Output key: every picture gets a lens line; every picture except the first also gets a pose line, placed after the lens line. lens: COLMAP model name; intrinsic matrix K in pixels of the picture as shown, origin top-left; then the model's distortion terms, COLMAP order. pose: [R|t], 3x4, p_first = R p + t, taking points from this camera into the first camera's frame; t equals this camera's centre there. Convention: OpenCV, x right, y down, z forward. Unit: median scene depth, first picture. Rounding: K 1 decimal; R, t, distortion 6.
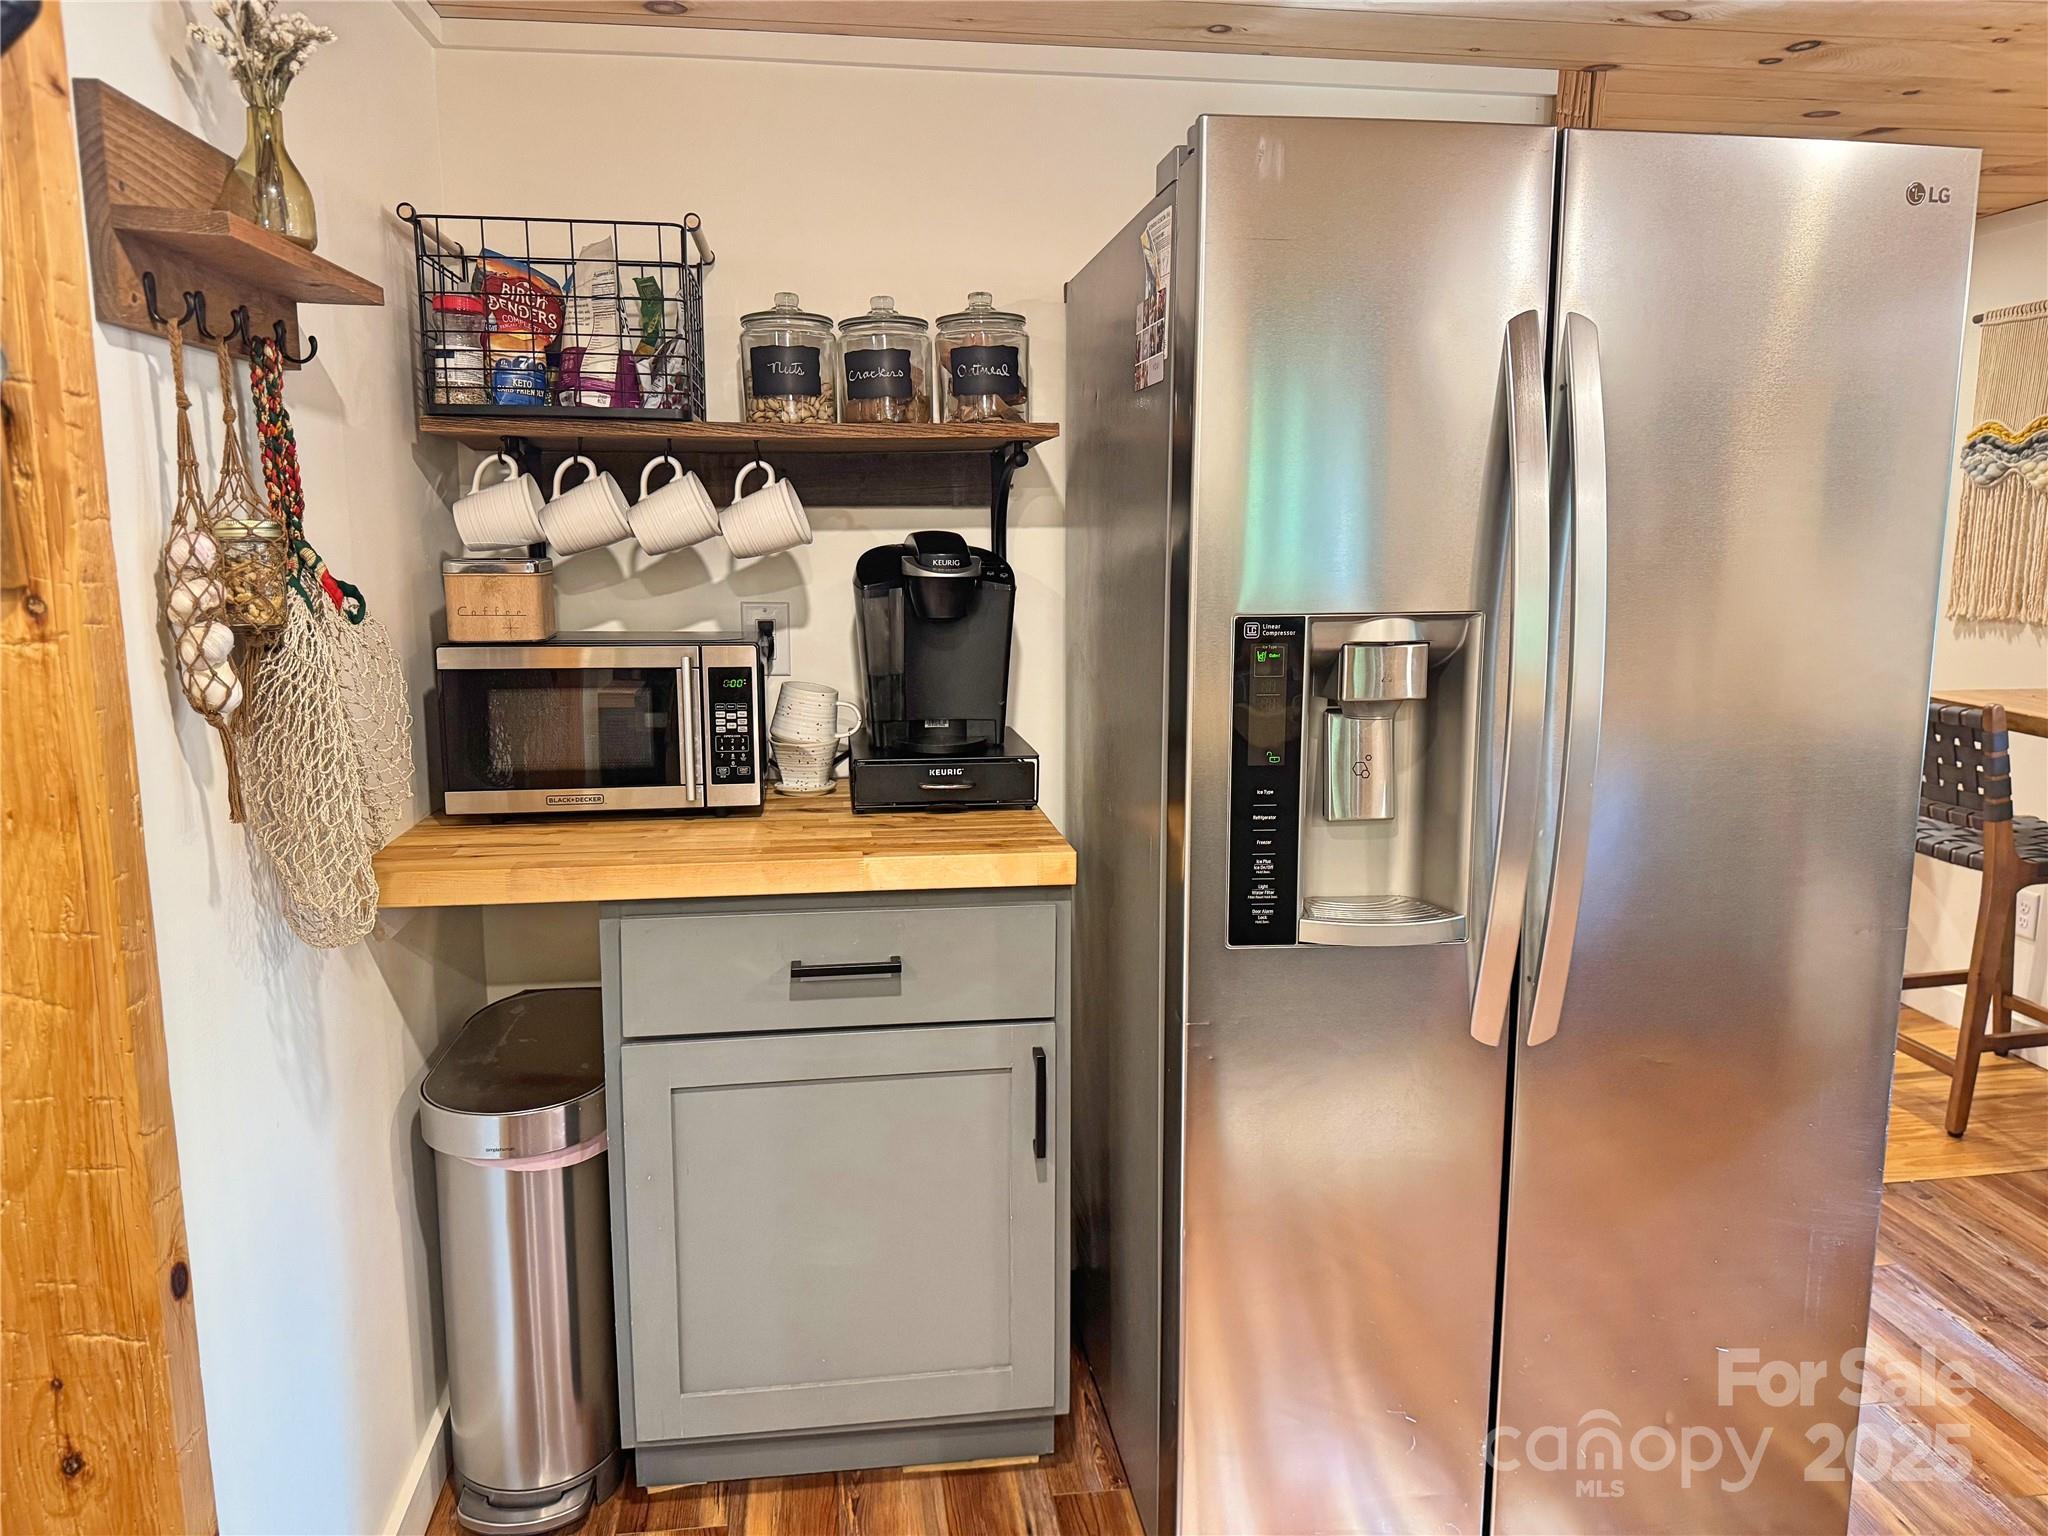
lens RADIAL K [[1431.7, 0, 1033.1], [0, 1431.7, 768.8], [0, 0, 1]] dist [0.078085, -0.095757]
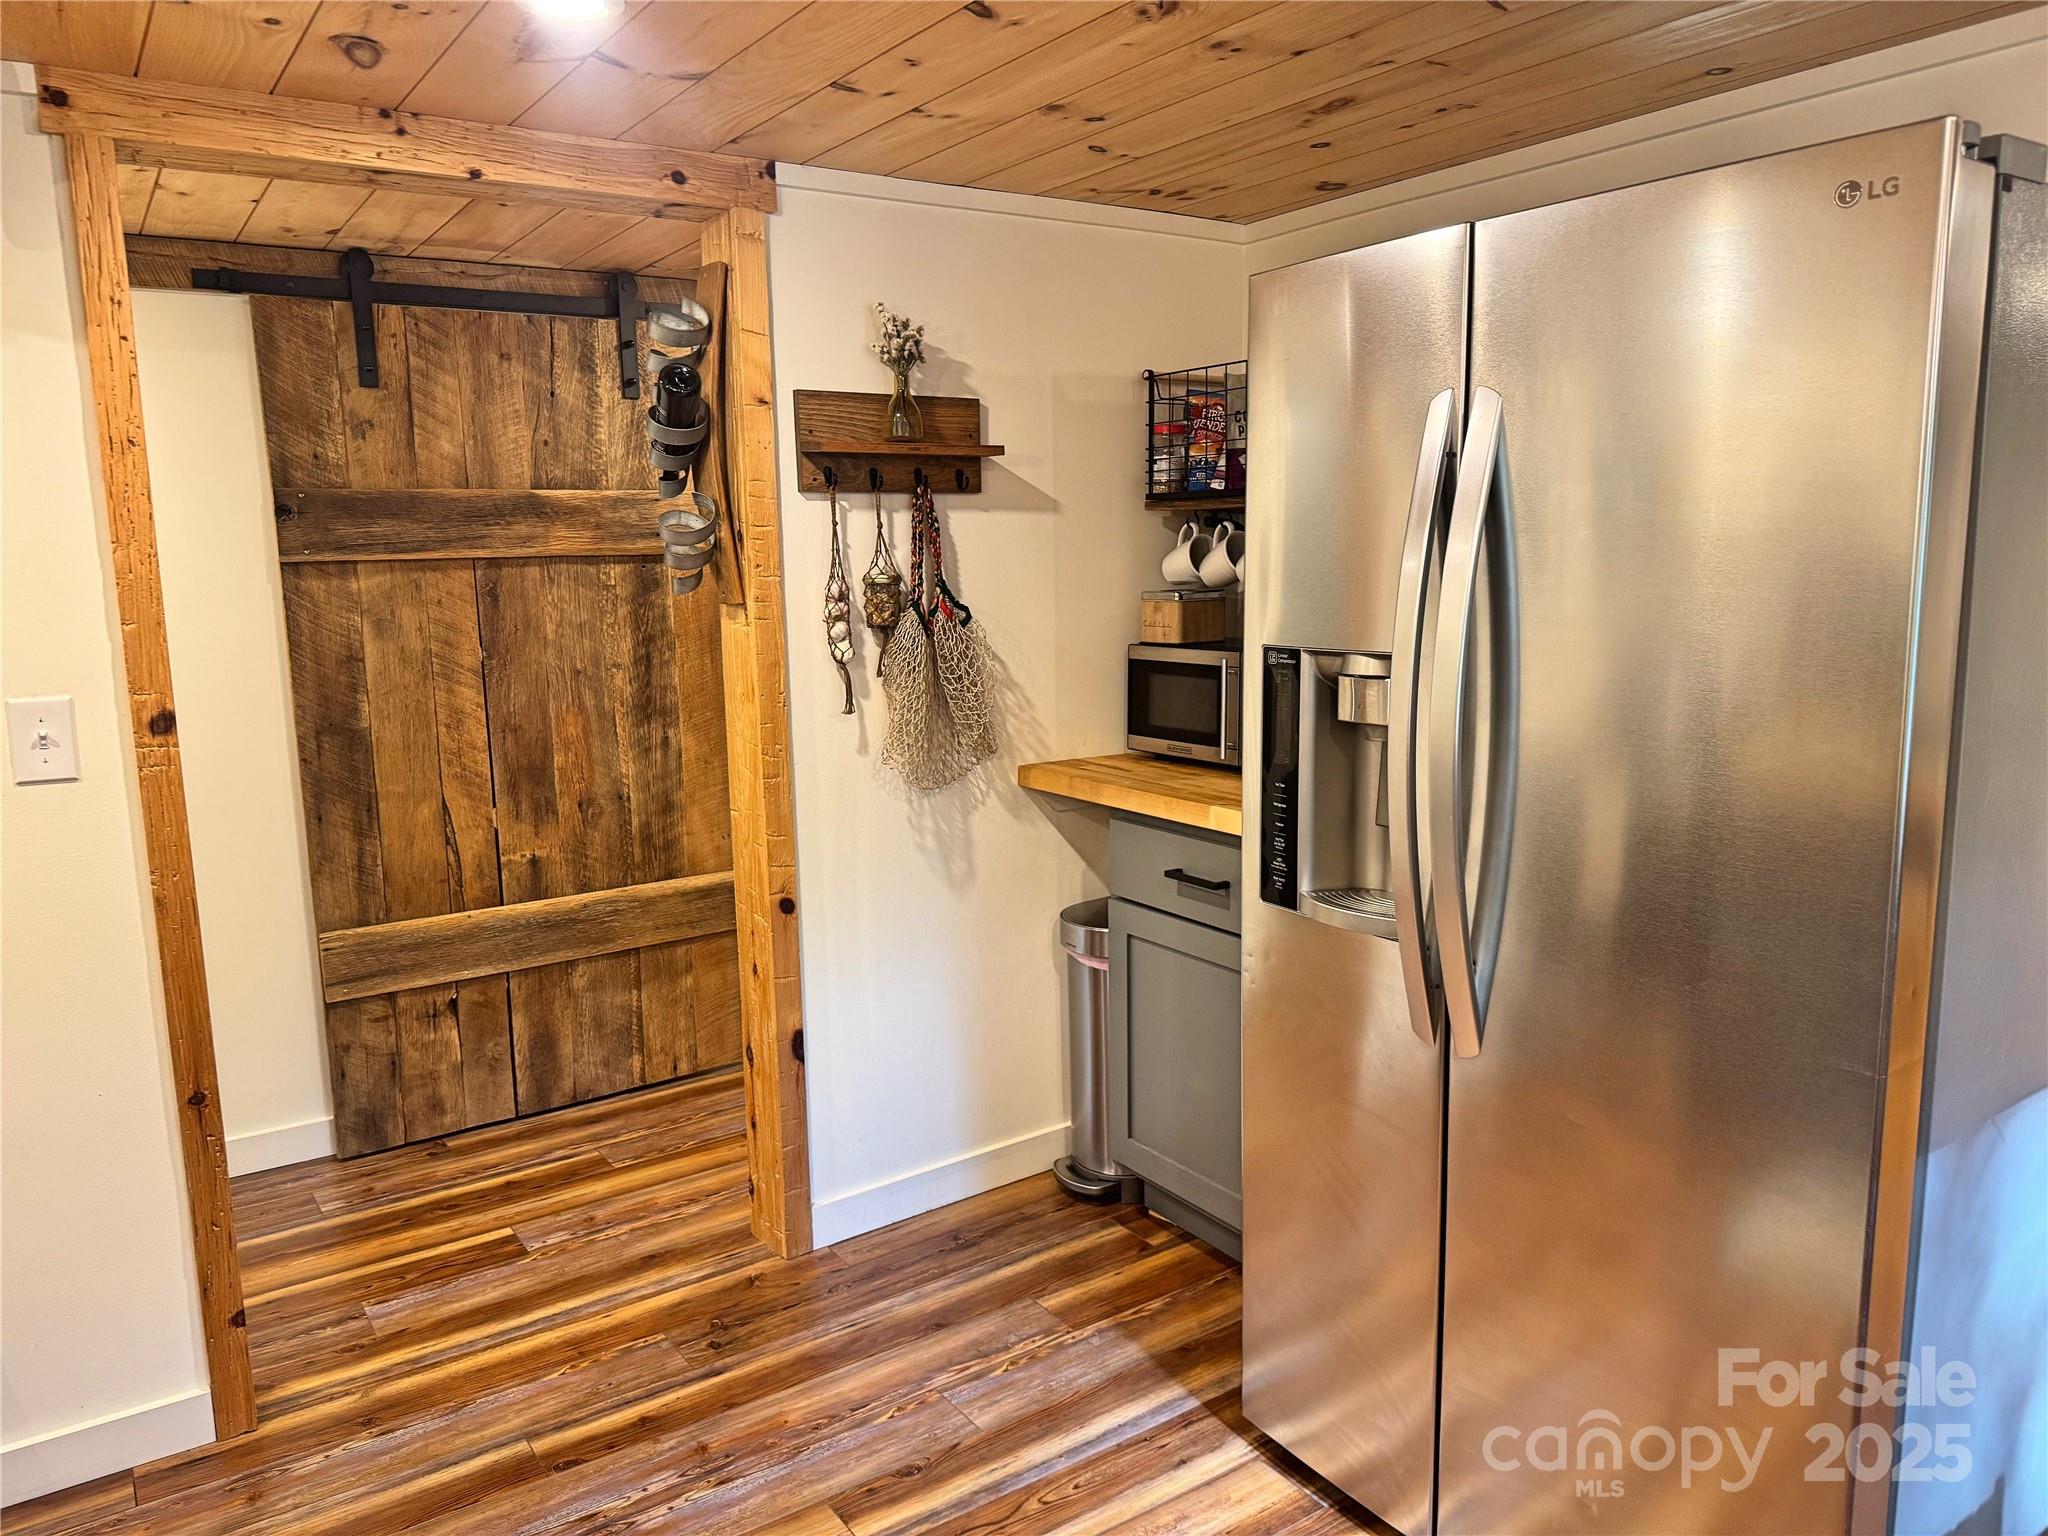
lens RADIAL K [[1436.9, 0, 1015.6], [0, 1436.9, 761.9], [0, 0, 1]] dist [0.058003, -0.077143]
pose [[0.435007, 0.123388, -0.891933, 1.183432], [-0.130963, 0.988703, 0.072902, -0.065508], [0.890852, 0.085098, 0.446252, 0.214775]]
